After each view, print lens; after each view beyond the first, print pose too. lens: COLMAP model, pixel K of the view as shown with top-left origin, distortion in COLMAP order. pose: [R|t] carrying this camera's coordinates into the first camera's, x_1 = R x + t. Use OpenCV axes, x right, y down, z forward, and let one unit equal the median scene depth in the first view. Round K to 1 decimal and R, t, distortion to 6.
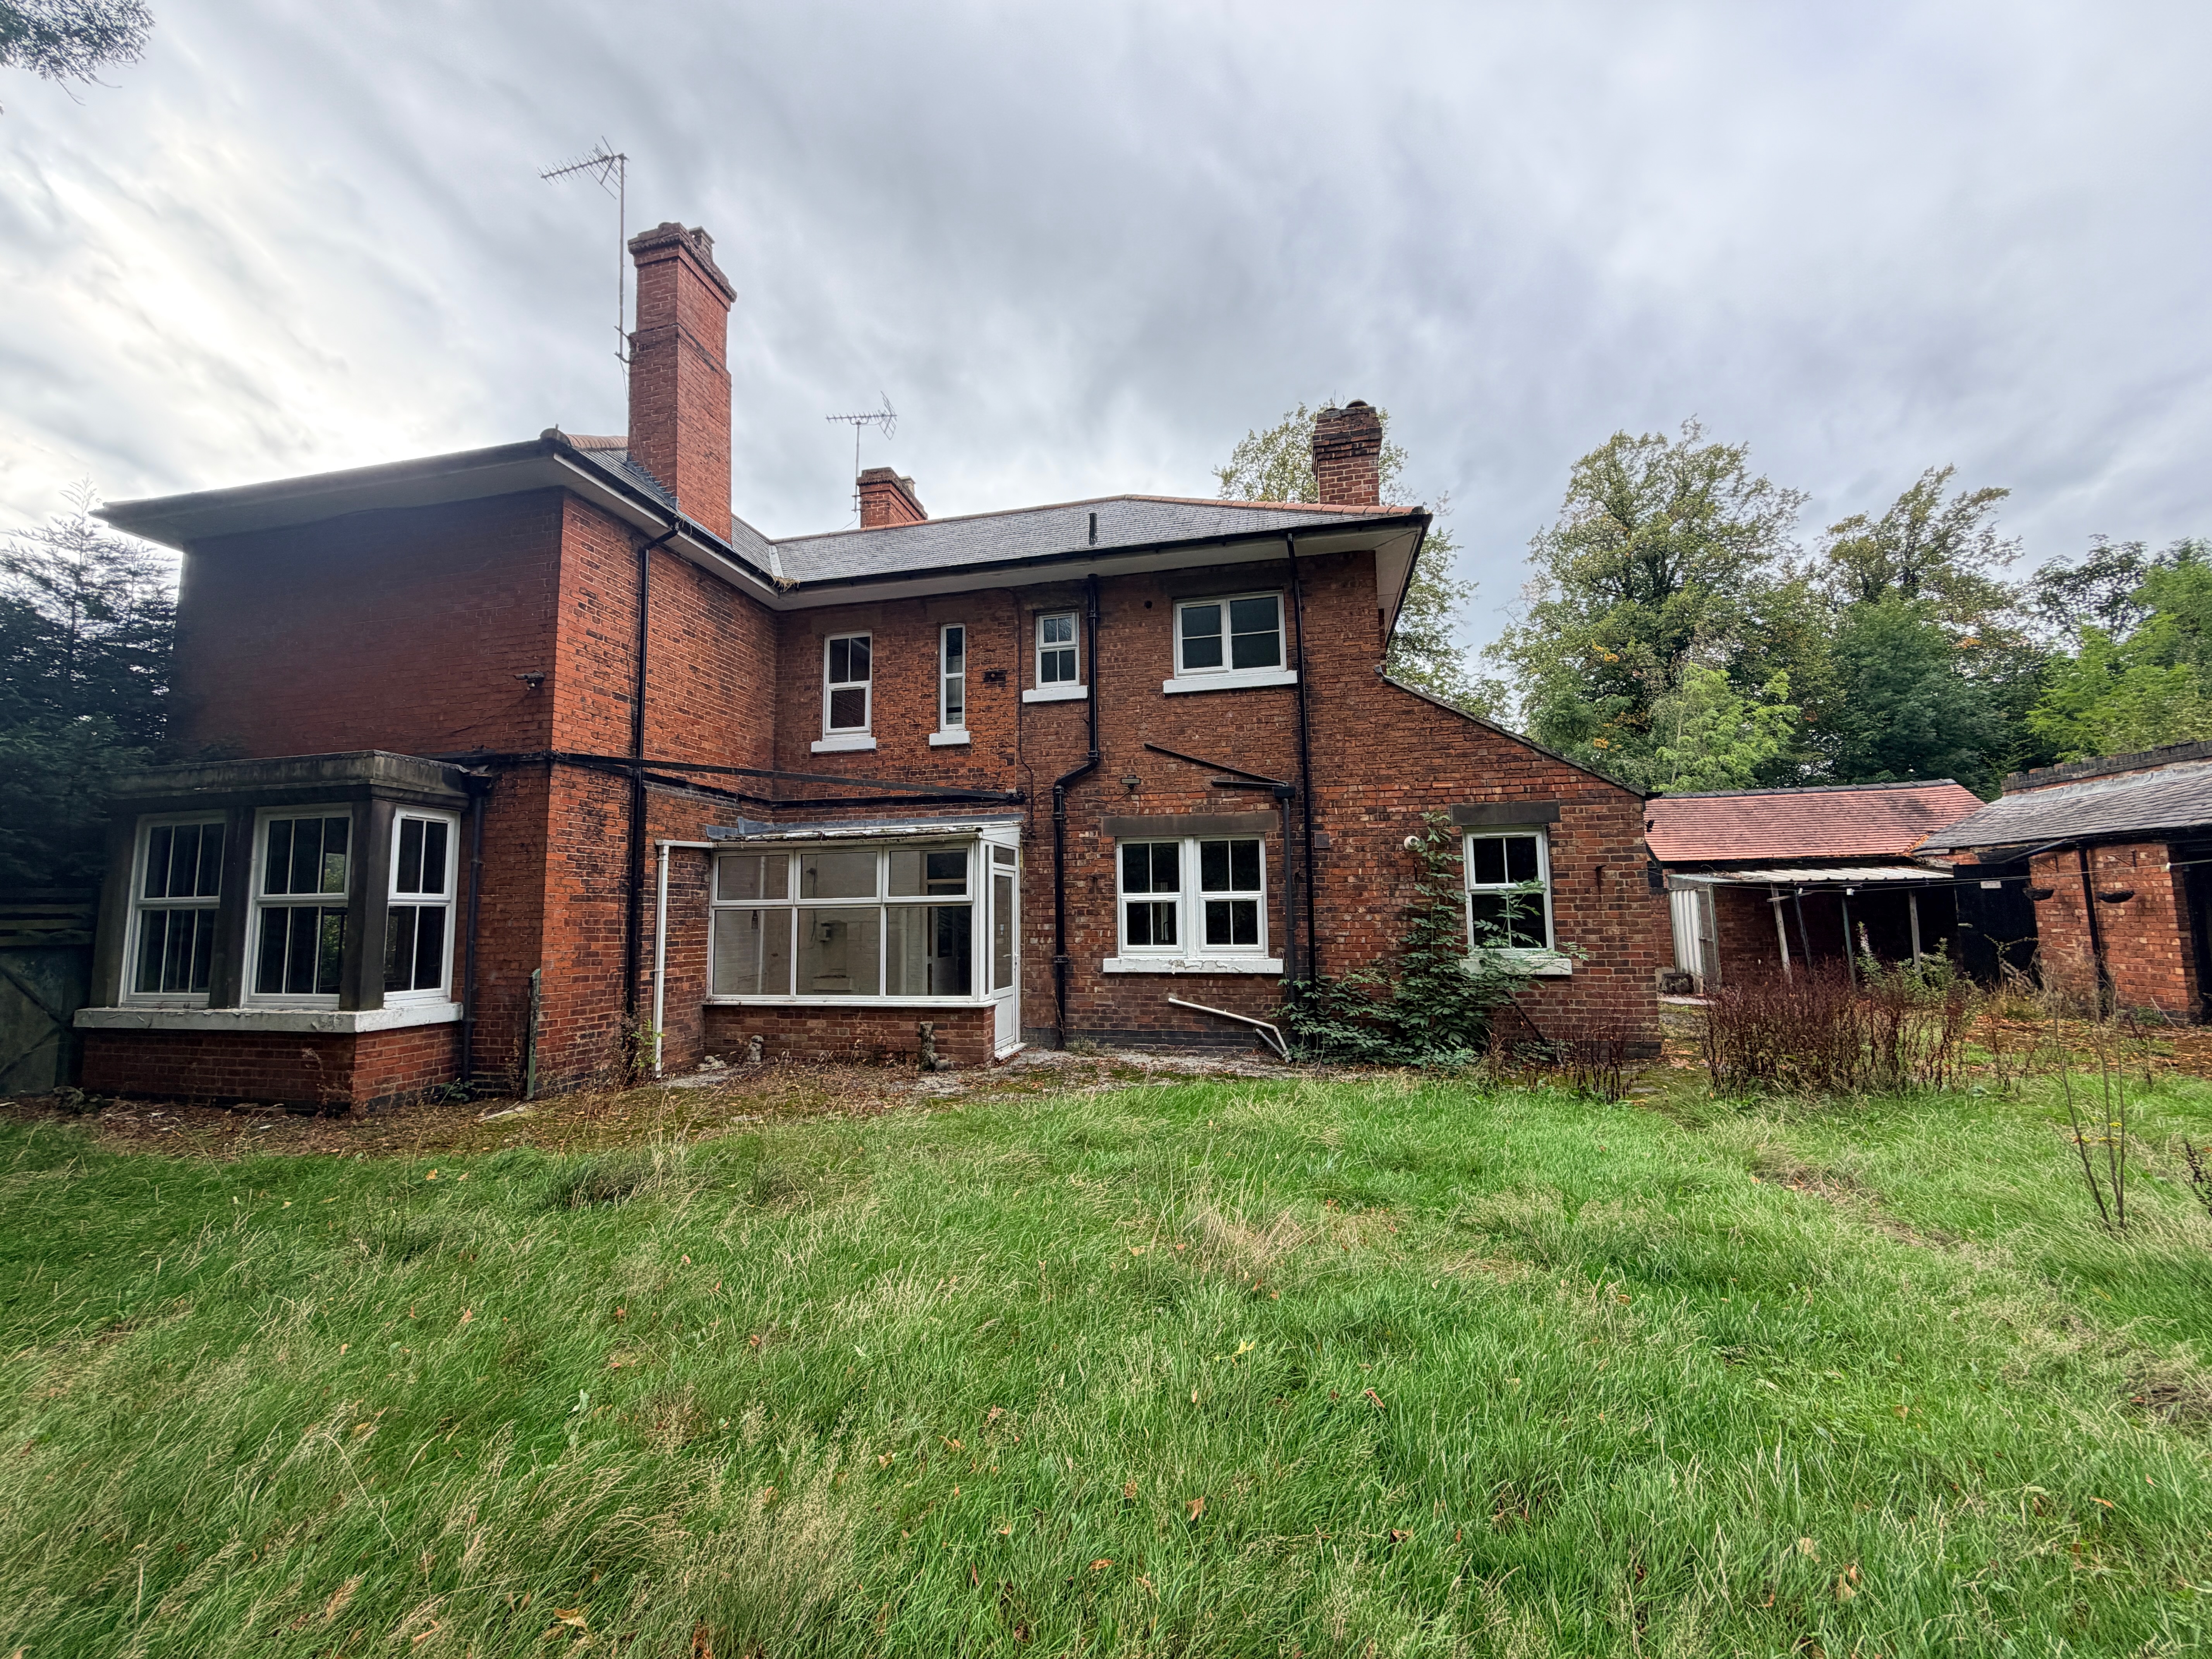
lens RADIAL K [[884.7, 0, 1098.0], [0, 884.7, 823.0], [0, 0, 1]] dist [-0.000085, 0.000850]
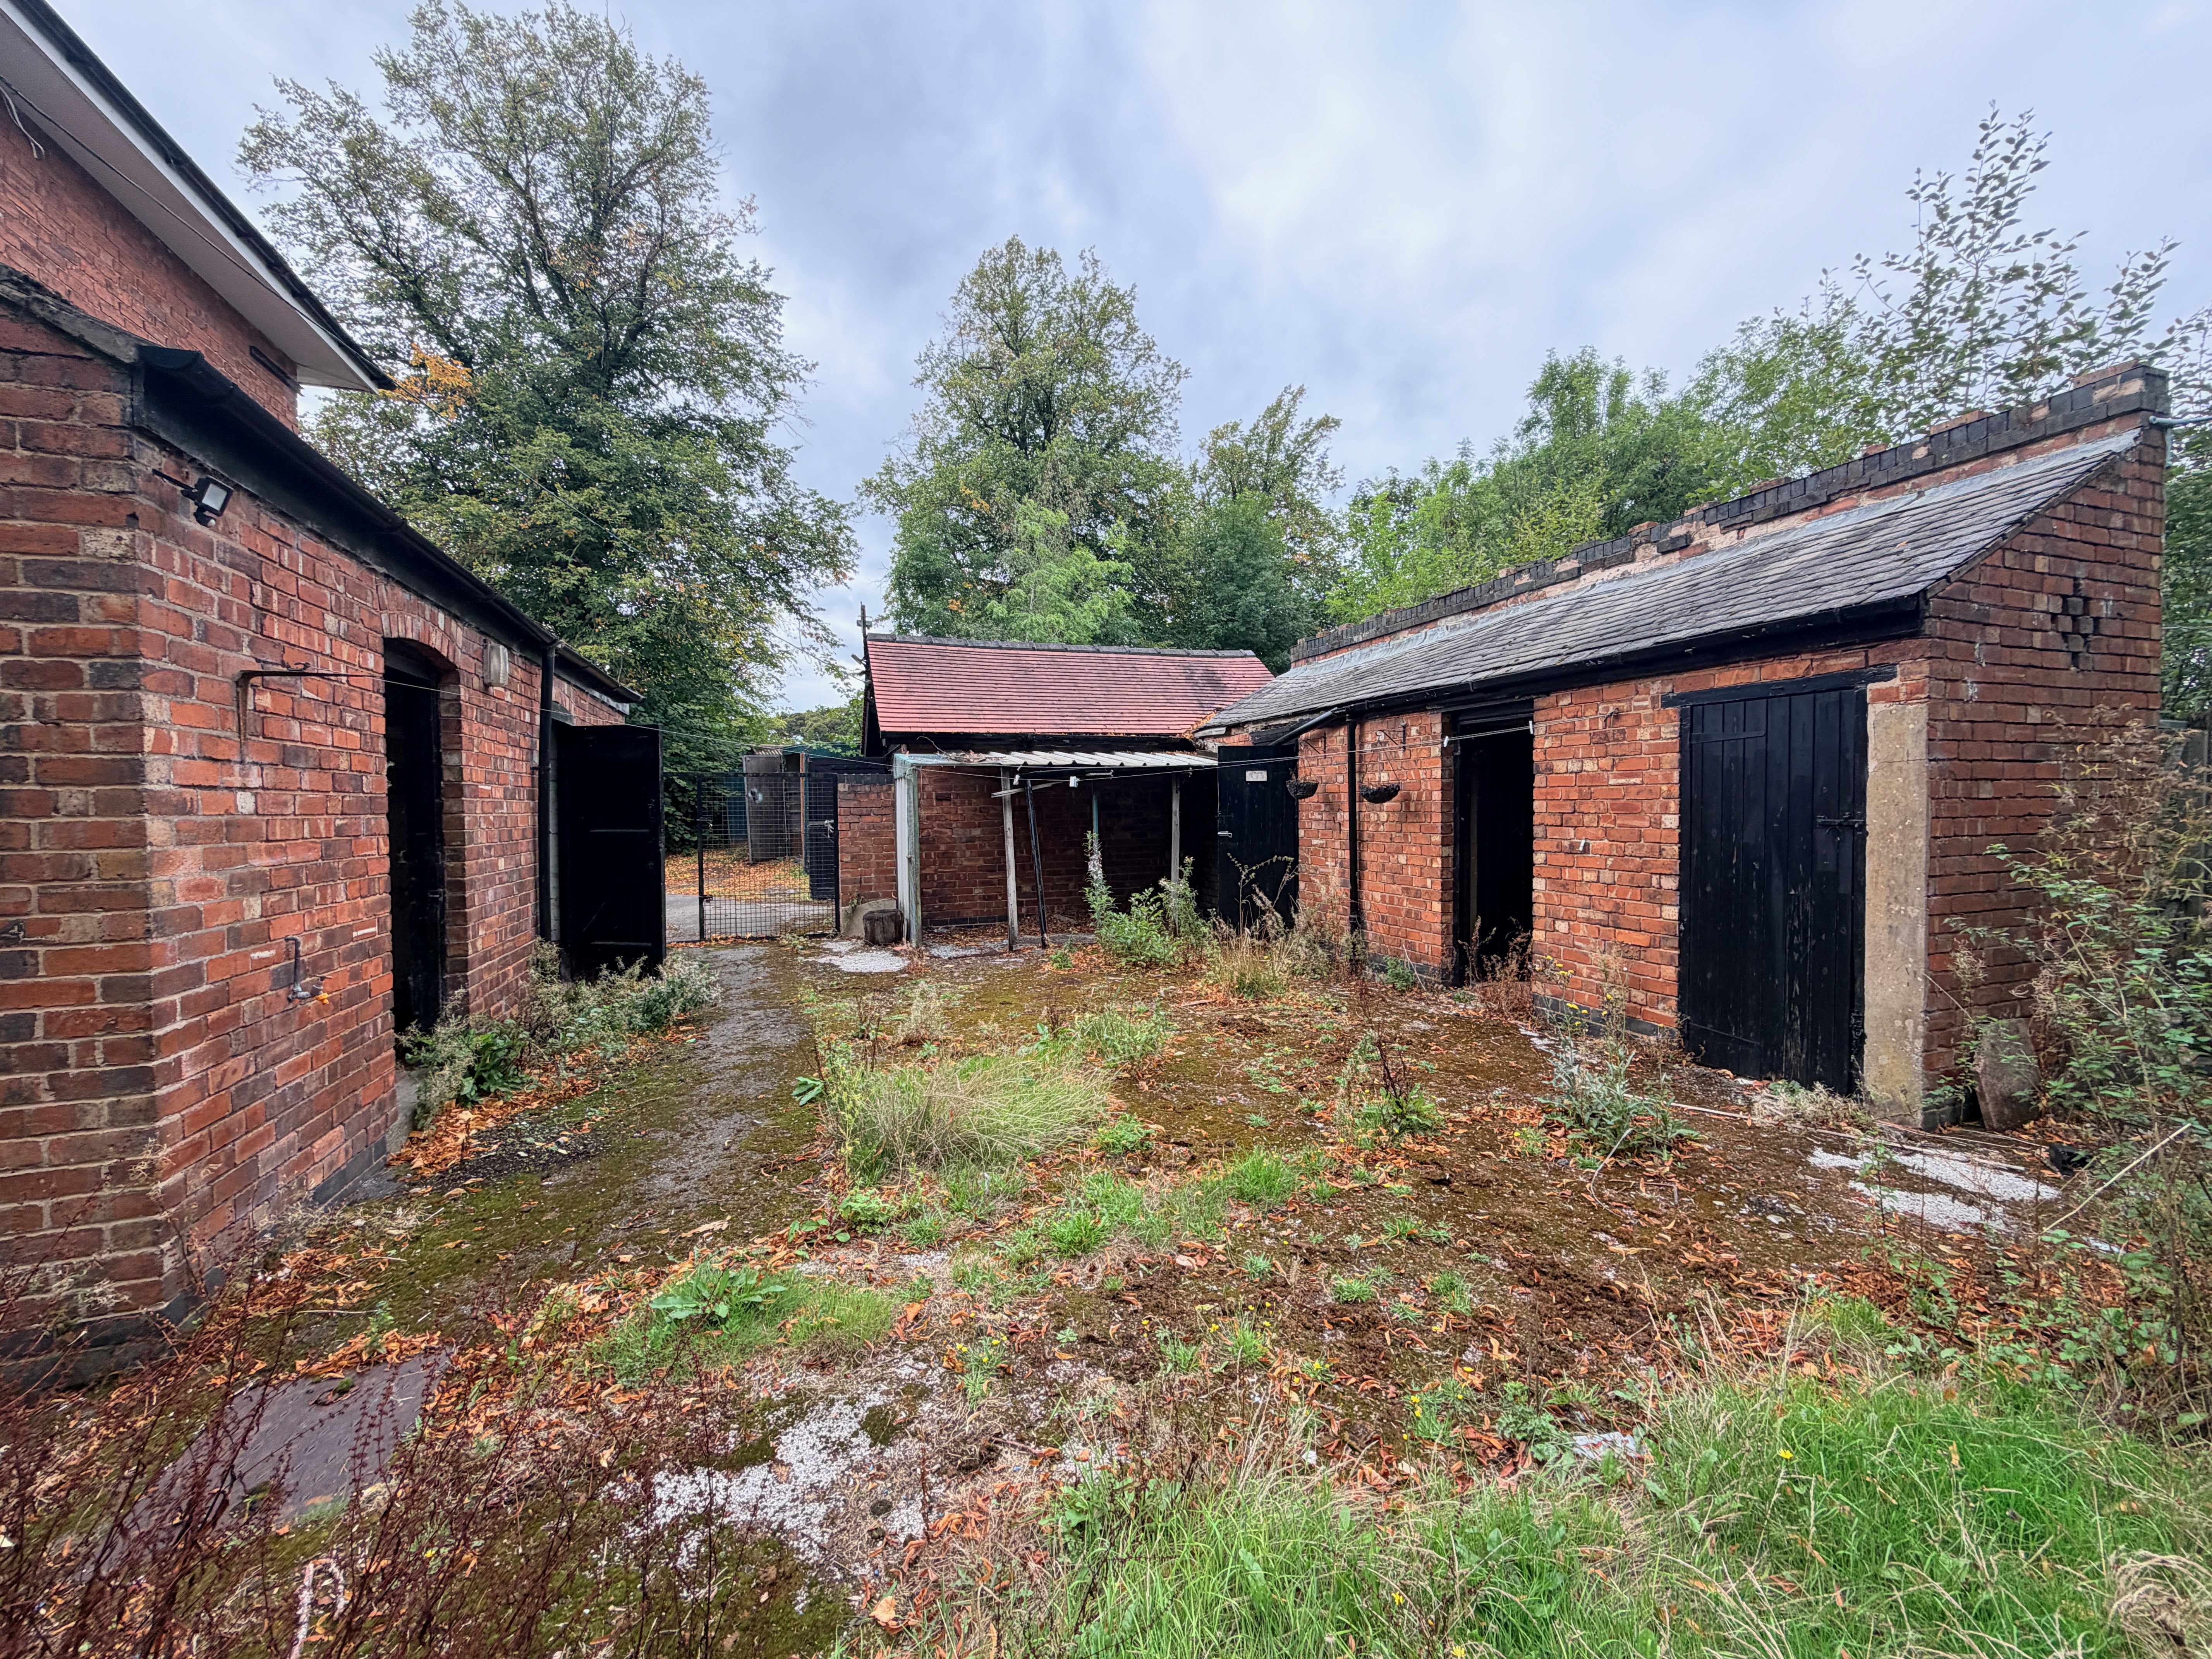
lens RADIAL K [[884.7, 0, 1098.0], [0, 884.7, 823.0], [0, 0, 1]] dist [-0.000085, 0.000850]
pose [[0.852107, -0.004480, 0.523349, 0.545676], [-0.056633, 0.993303, 0.100712, 0.043966], [-0.520295, -0.115456, 0.846146, 0.479642]]
